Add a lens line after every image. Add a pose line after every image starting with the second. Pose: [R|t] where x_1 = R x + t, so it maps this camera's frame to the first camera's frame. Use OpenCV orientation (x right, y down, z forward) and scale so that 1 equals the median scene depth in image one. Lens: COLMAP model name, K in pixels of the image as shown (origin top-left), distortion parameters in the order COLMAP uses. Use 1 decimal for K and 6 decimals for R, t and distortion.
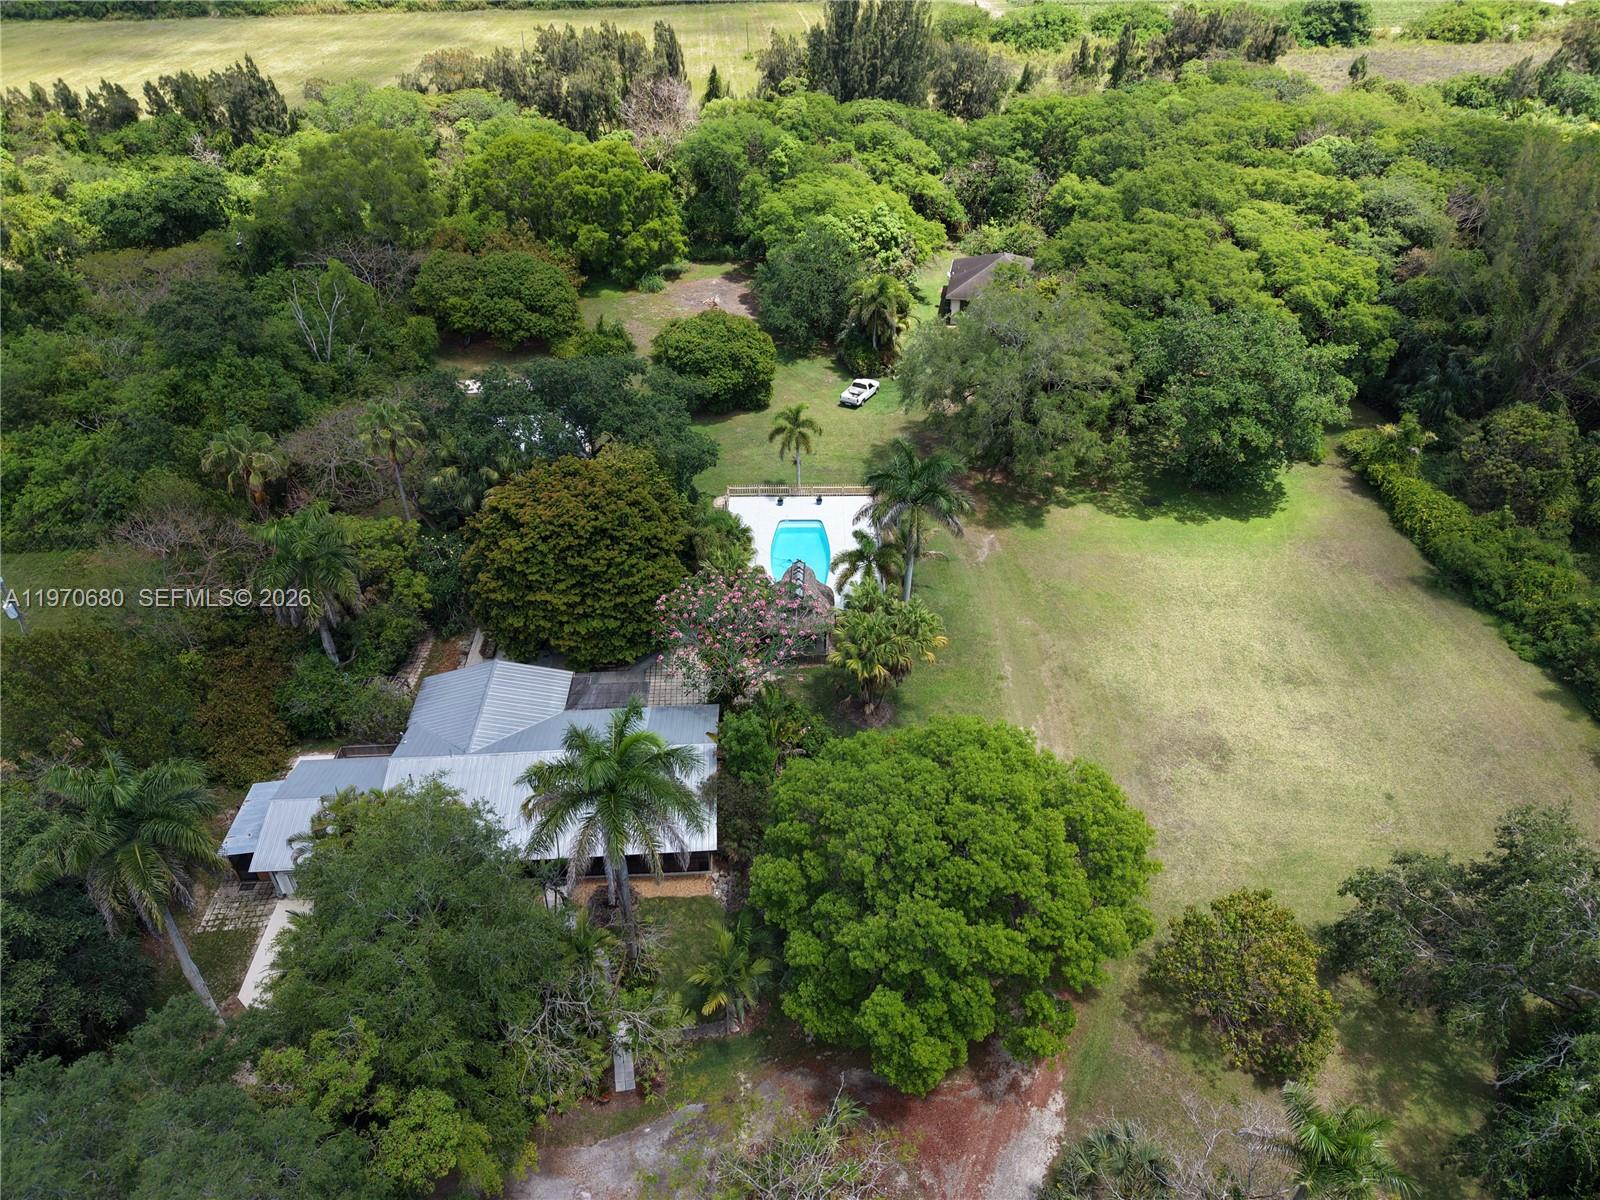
lens RADIAL K [[1095.3, 0, 806.6], [0, 1095.3, 603.9], [0, 0, 1]] dist [0.022519, -0.011850]
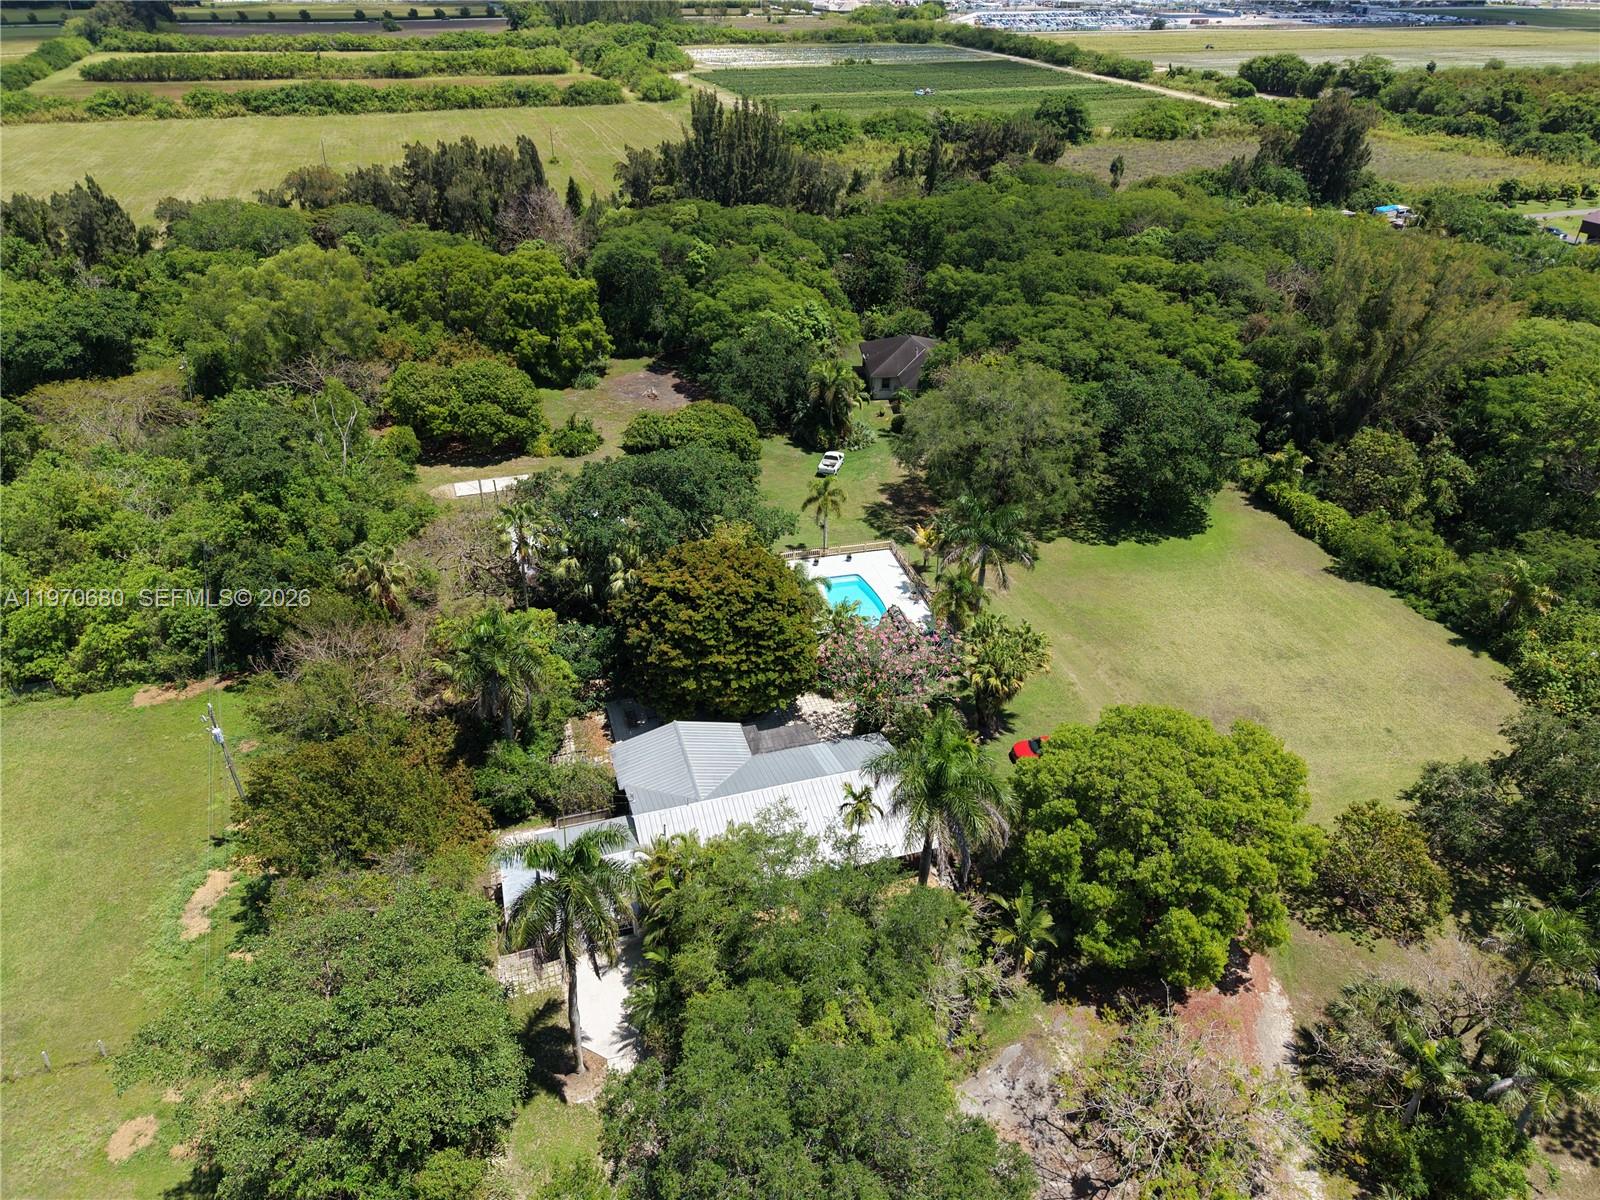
lens RADIAL K [[1095.3, 0, 804.5], [0, 1095.3, 605.2], [0, 0, 1]] dist [0.022519, -0.011850]
pose [[0.966695, -0.111787, 0.230229, -0.249600], [0.126538, 0.990686, -0.050289, 0.004094], [-0.222463, 0.077747, 0.971836, -0.072758]]
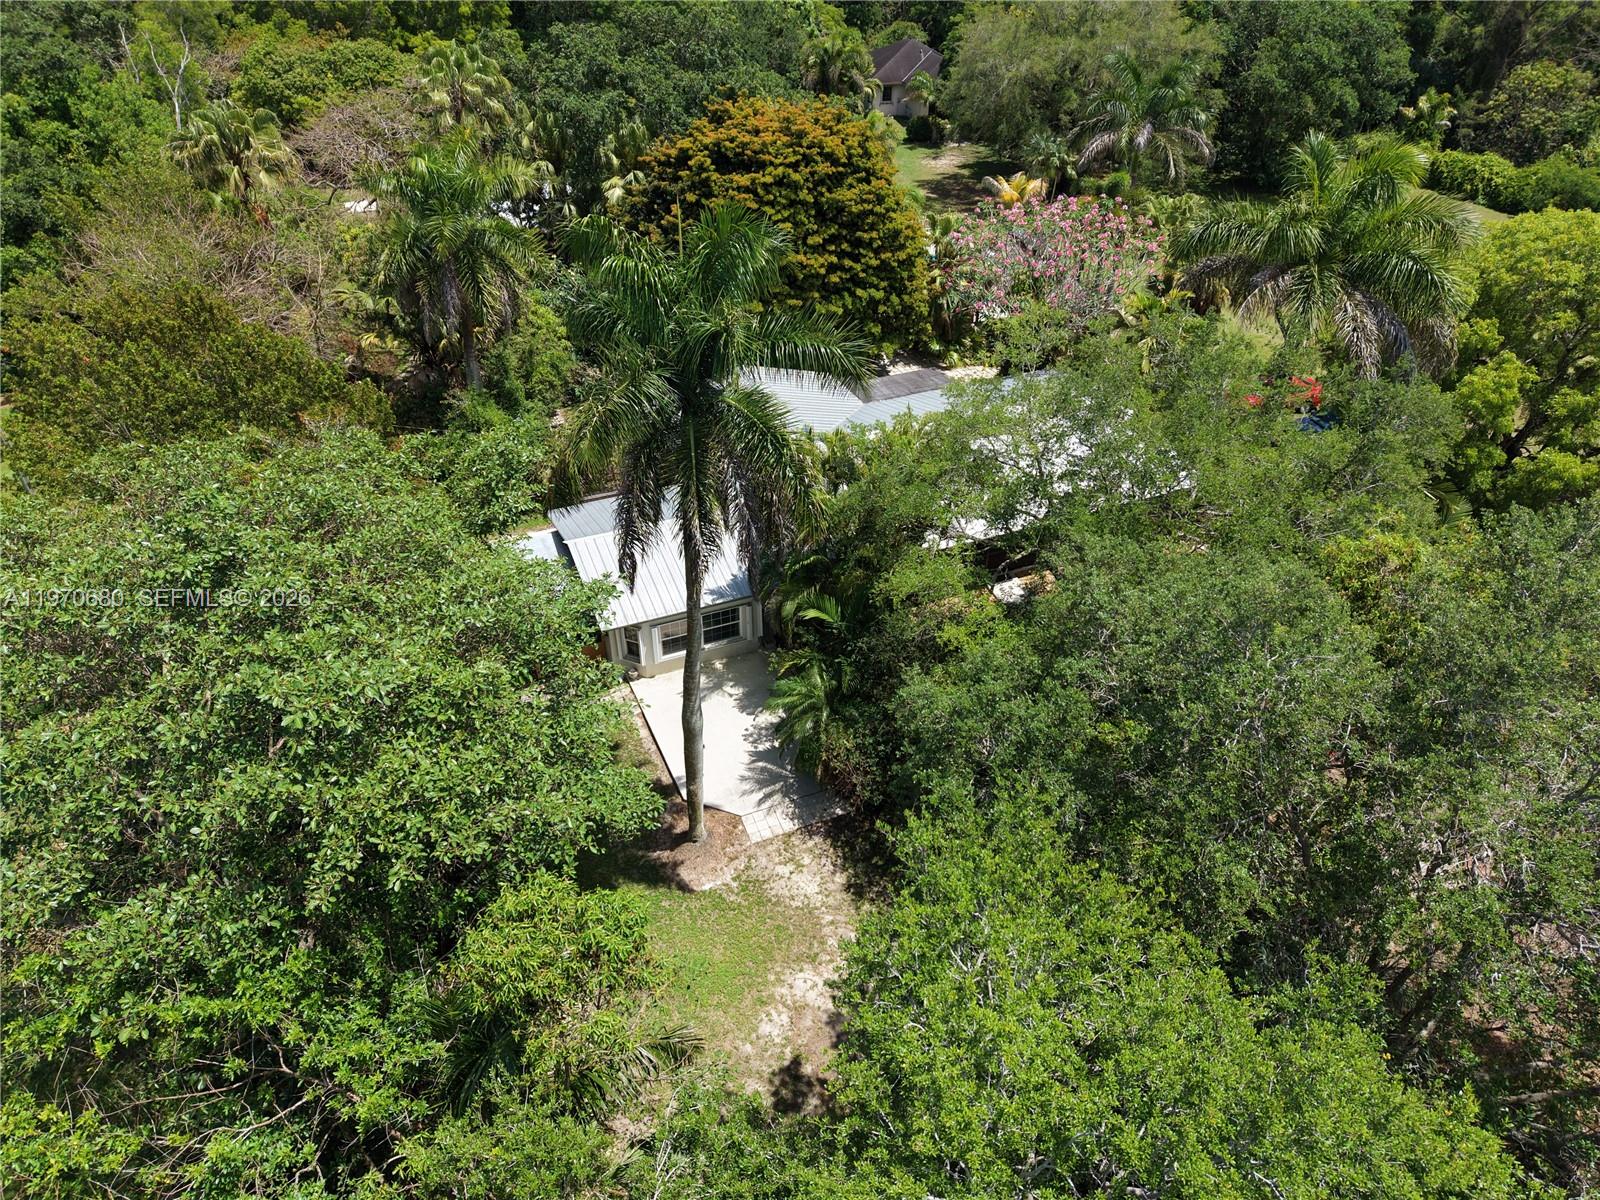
lens RADIAL K [[1095.3, 0, 802.3], [0, 1095.3, 607.2], [0, 0, 1]] dist [0.022519, -0.011850]
pose [[0.934022, -0.200417, 0.295695, -0.303953], [0.205300, 0.978587, 0.014782, 0.127707], [-0.292326, 0.046899, 0.955168, 0.199285]]
